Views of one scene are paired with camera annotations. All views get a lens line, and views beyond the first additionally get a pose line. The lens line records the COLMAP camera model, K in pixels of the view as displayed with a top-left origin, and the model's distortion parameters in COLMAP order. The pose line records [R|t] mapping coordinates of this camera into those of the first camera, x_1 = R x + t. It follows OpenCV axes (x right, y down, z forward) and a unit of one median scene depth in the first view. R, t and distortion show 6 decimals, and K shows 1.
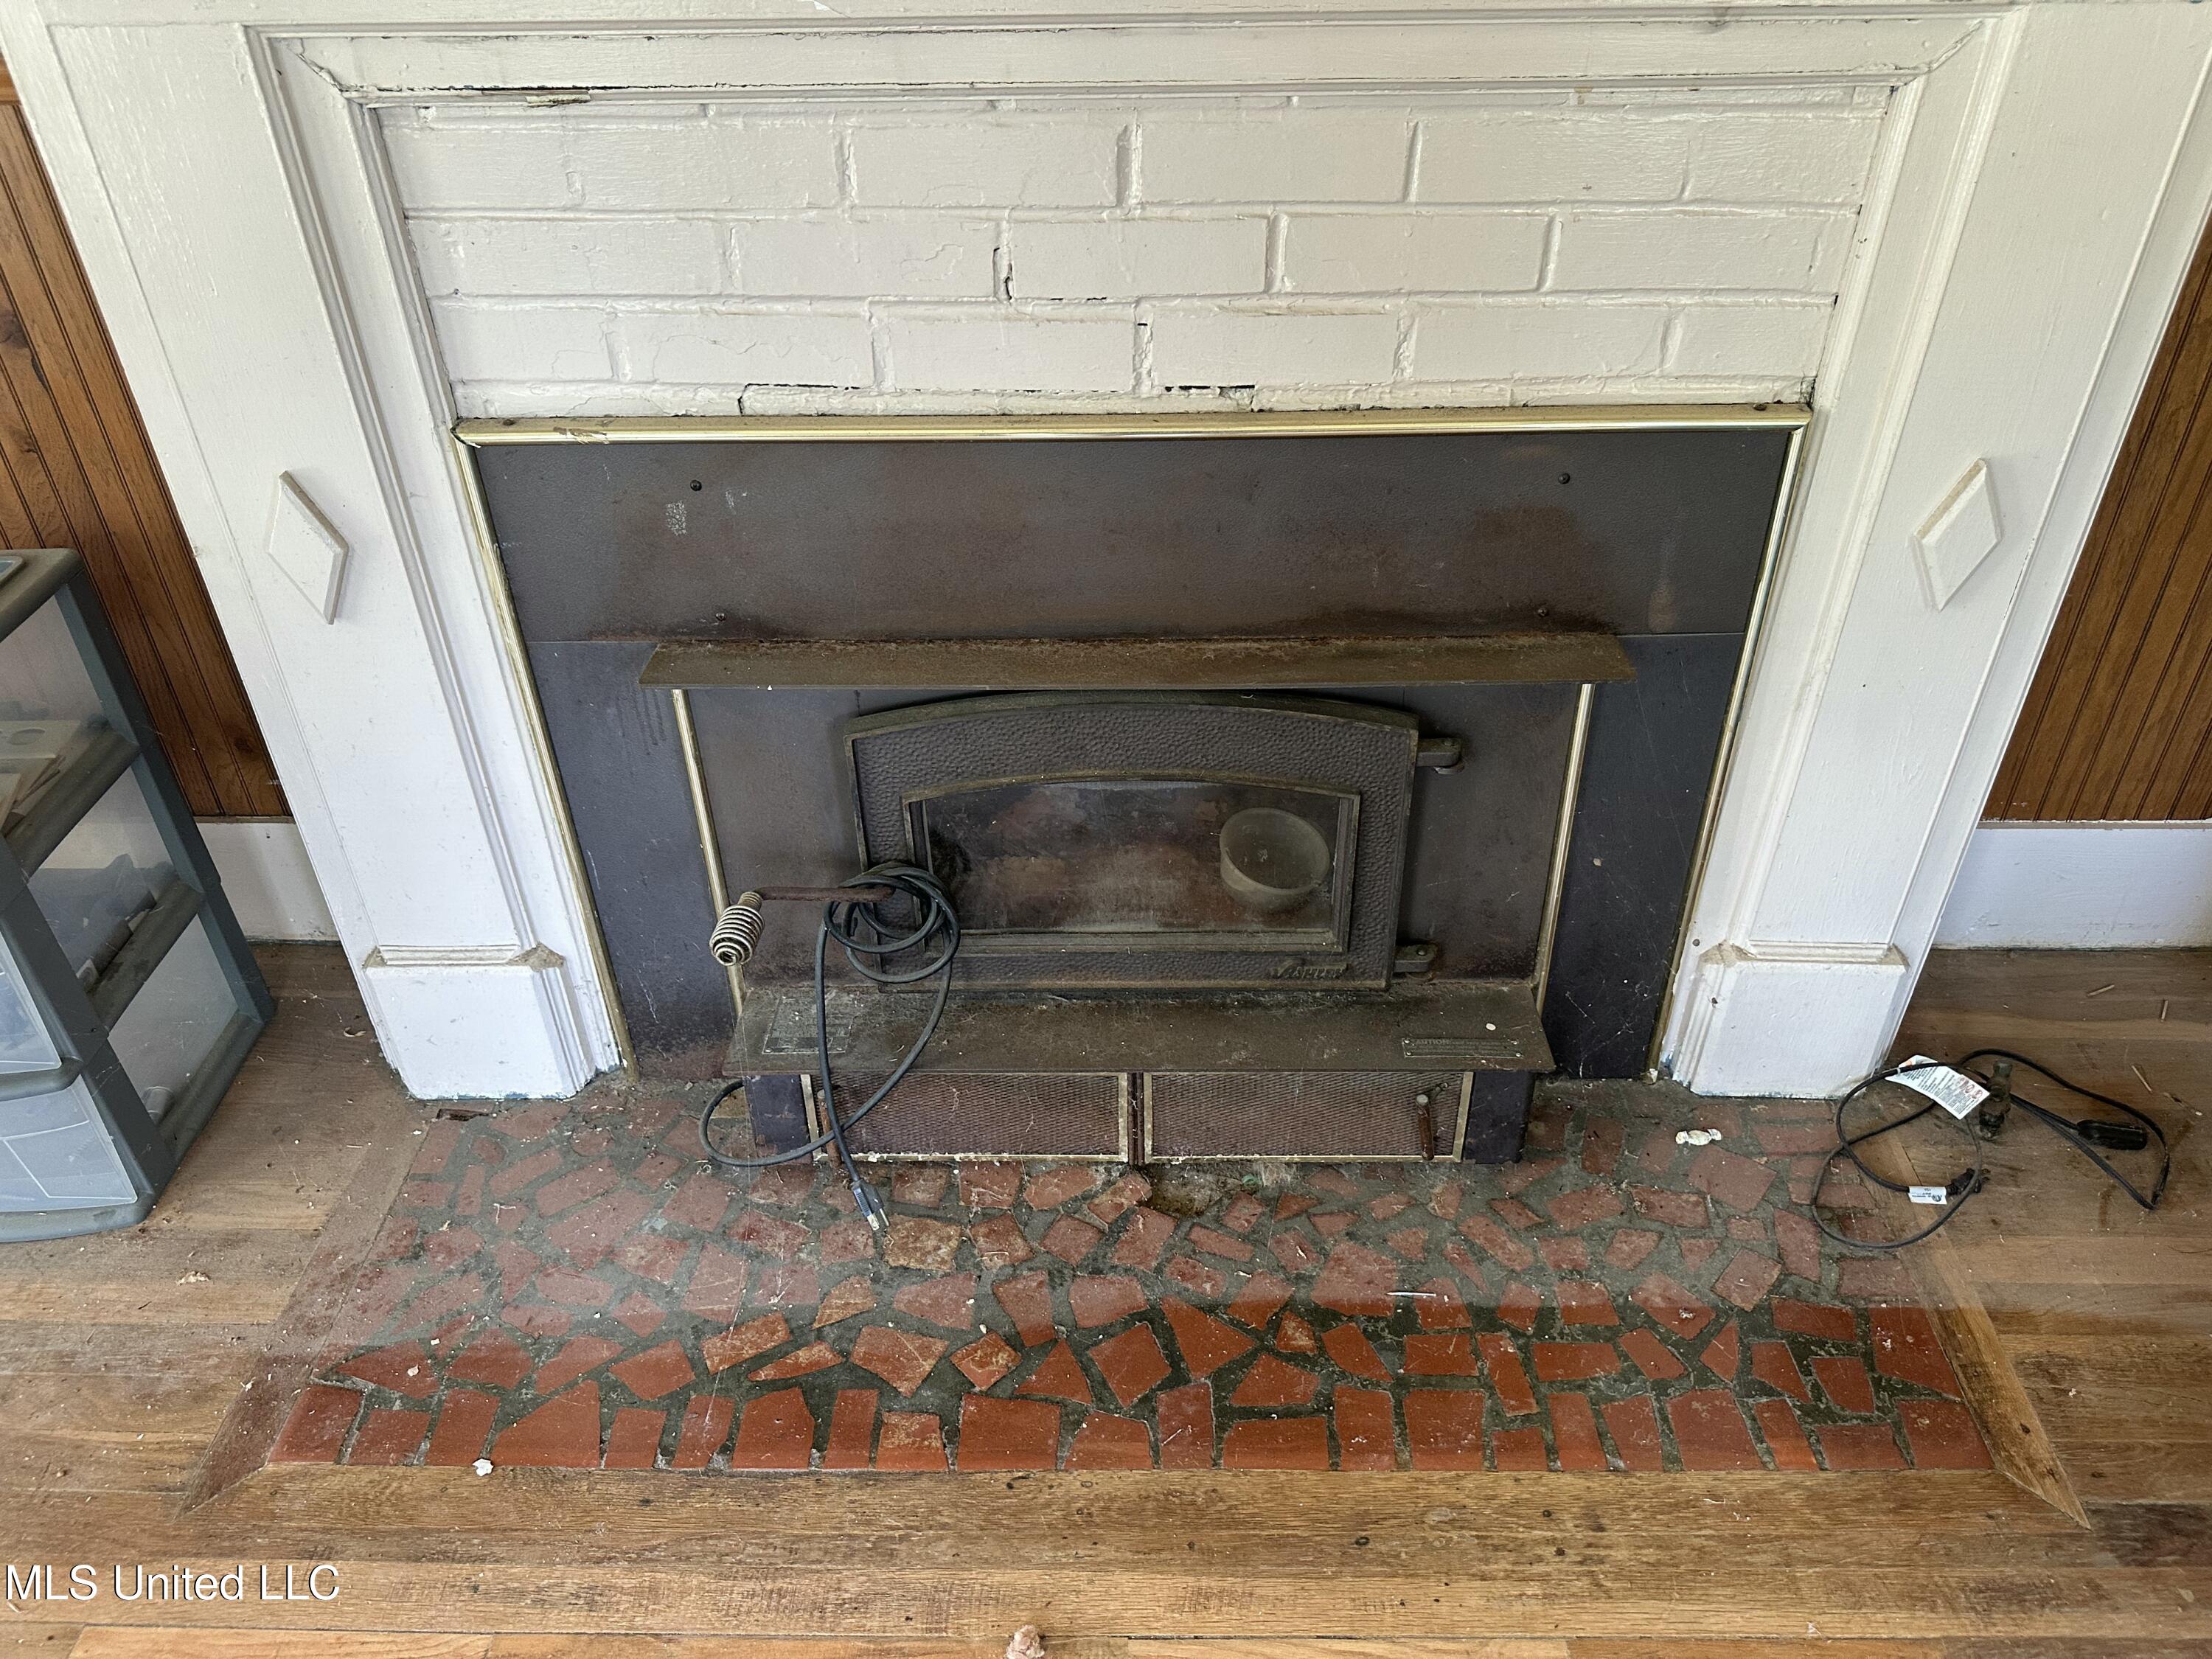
lens RADIAL K [[1733.5, 0, 1108.7], [0, 1733.5, 976.8], [0, 0, 1]] dist [0.009194, -0.046610]
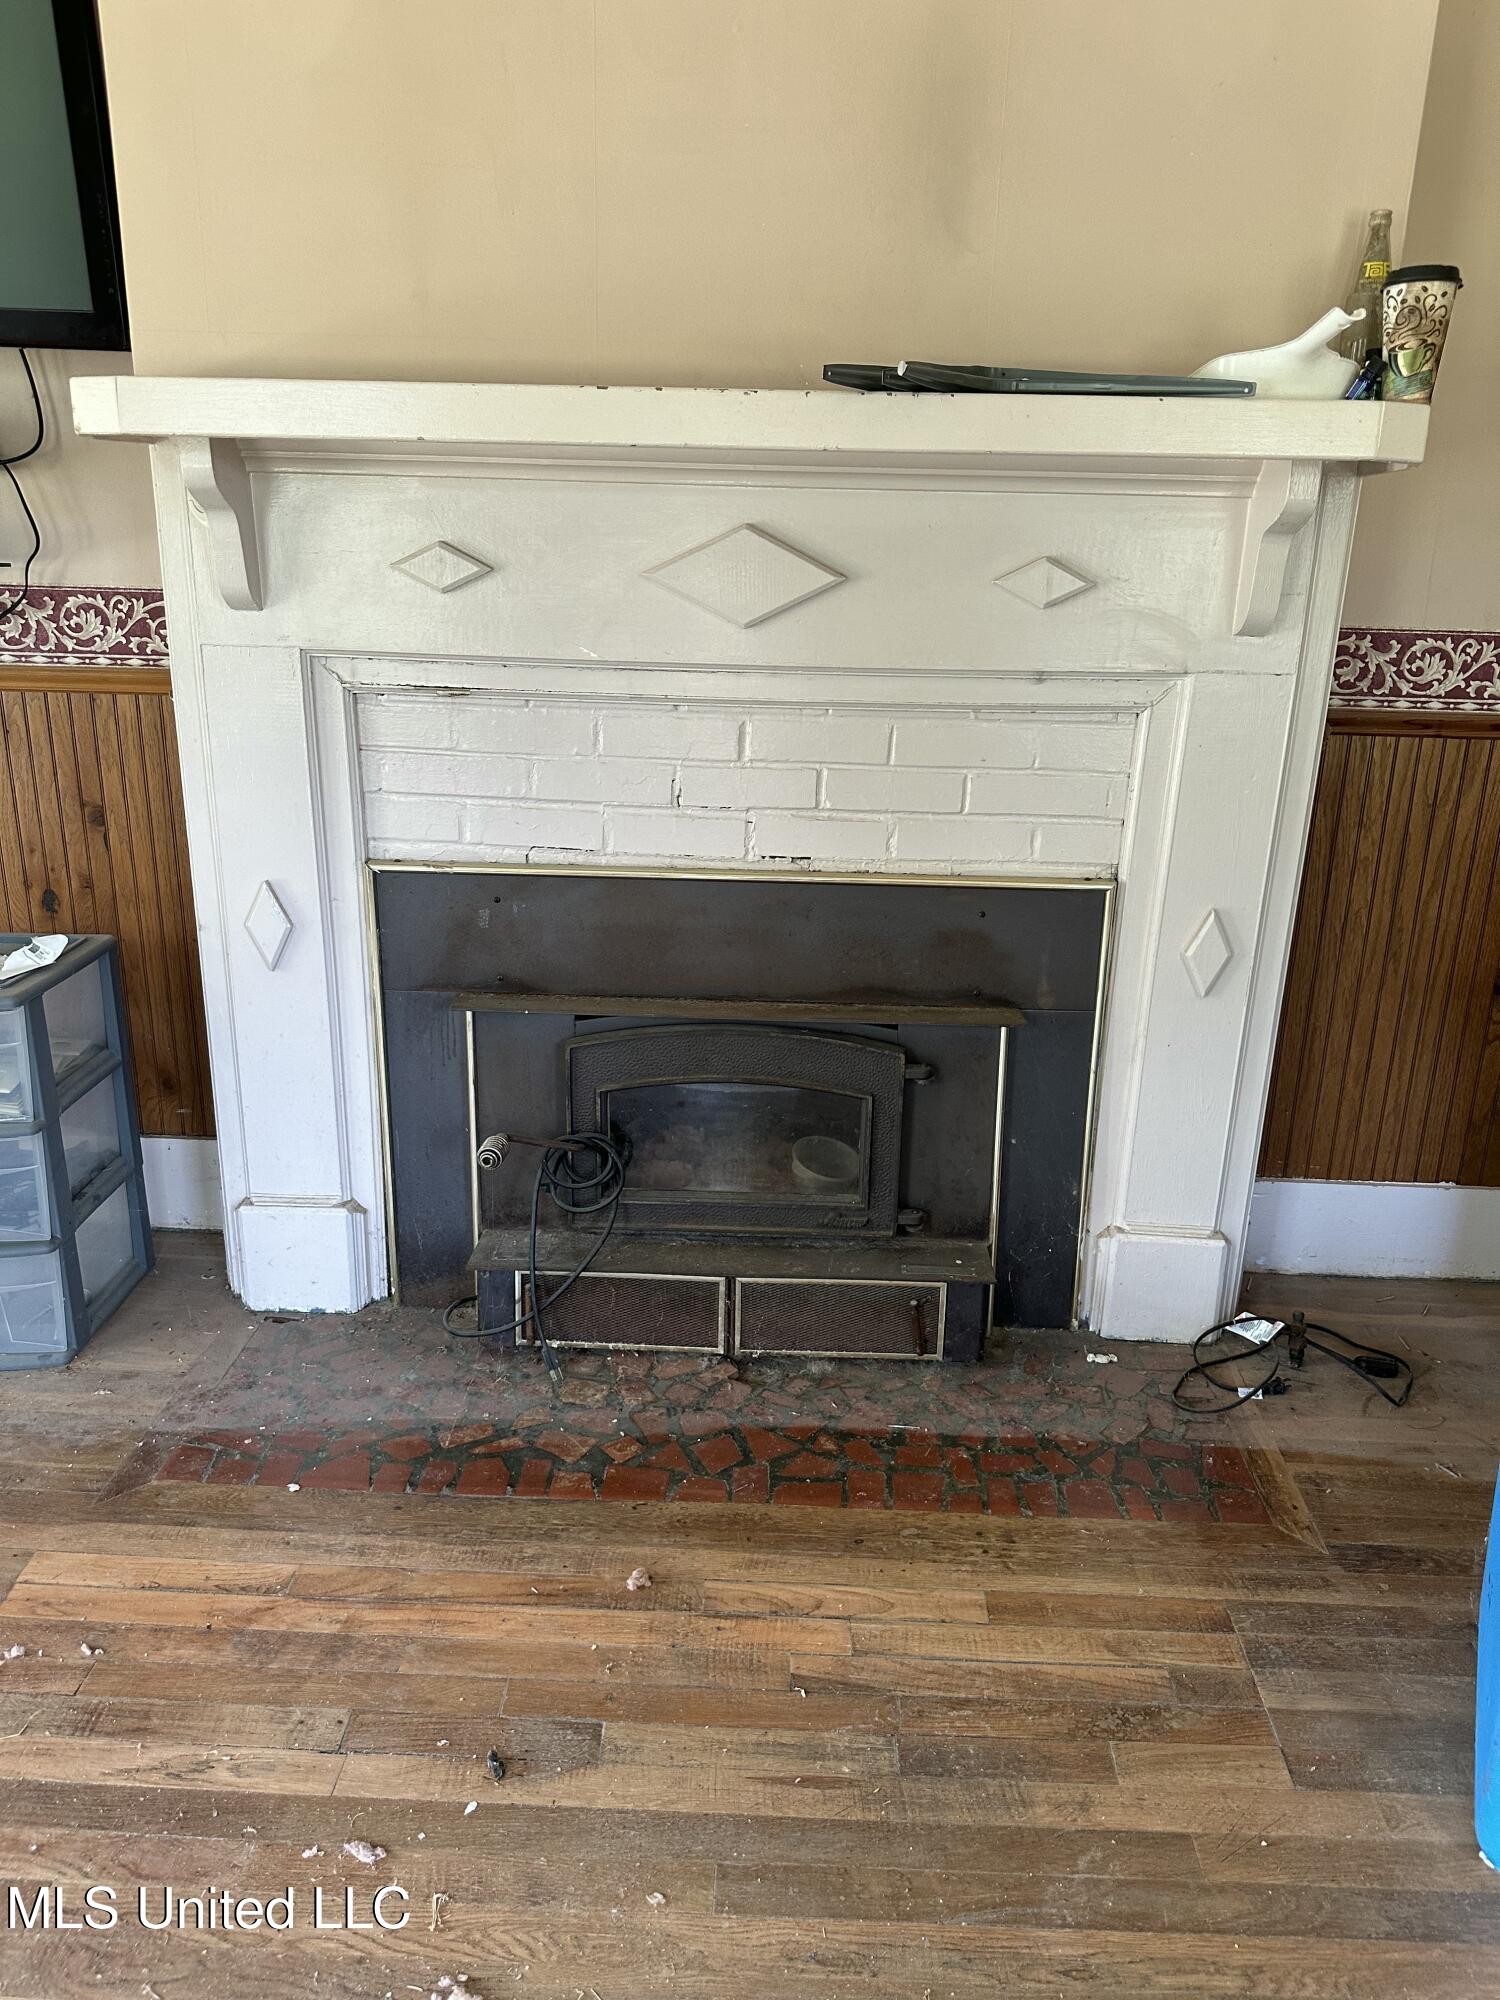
lens RADIAL K [[1567.3, 0, 737.0], [0, 1567.3, 1057.9], [0, 0, 1]] dist [0.009194, -0.046610]
pose [[0.998927, 0.044655, -0.012277, 0.032901], [-0.046253, 0.948618, -0.313024, 0.336808], [-0.002332, 0.313256, 0.949666, -0.442963]]
